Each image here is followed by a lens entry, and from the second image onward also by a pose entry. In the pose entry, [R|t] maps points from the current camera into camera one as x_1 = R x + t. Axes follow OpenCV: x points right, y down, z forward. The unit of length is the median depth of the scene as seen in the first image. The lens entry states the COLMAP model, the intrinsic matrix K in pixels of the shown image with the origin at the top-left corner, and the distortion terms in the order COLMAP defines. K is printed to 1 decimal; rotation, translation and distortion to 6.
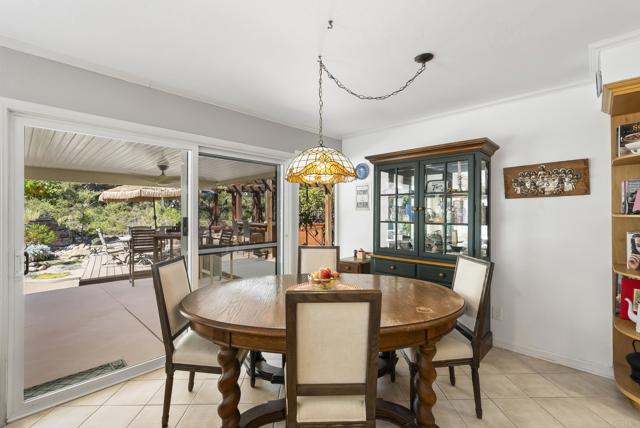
lens RADIAL K [[291.5, 0, 320.4], [0, 291.5, 213.0], [0, 0, 1]] dist [-0.010431, 0.004174]
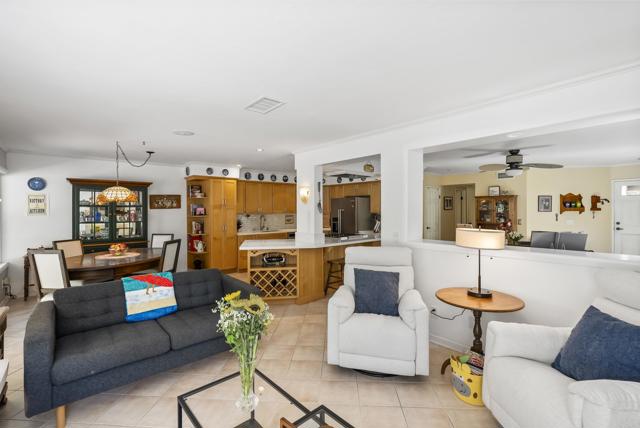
lens RADIAL K [[291.5, 0, 318.7], [0, 291.5, 210.4], [0, 0, 1]] dist [-0.010431, 0.004174]
pose [[0.078998, -0.008183, 0.996841, -1.533718], [0.003486, 0.999962, 0.007932, -0.056333], [-0.996869, 0.002849, 0.079024, -0.451943]]
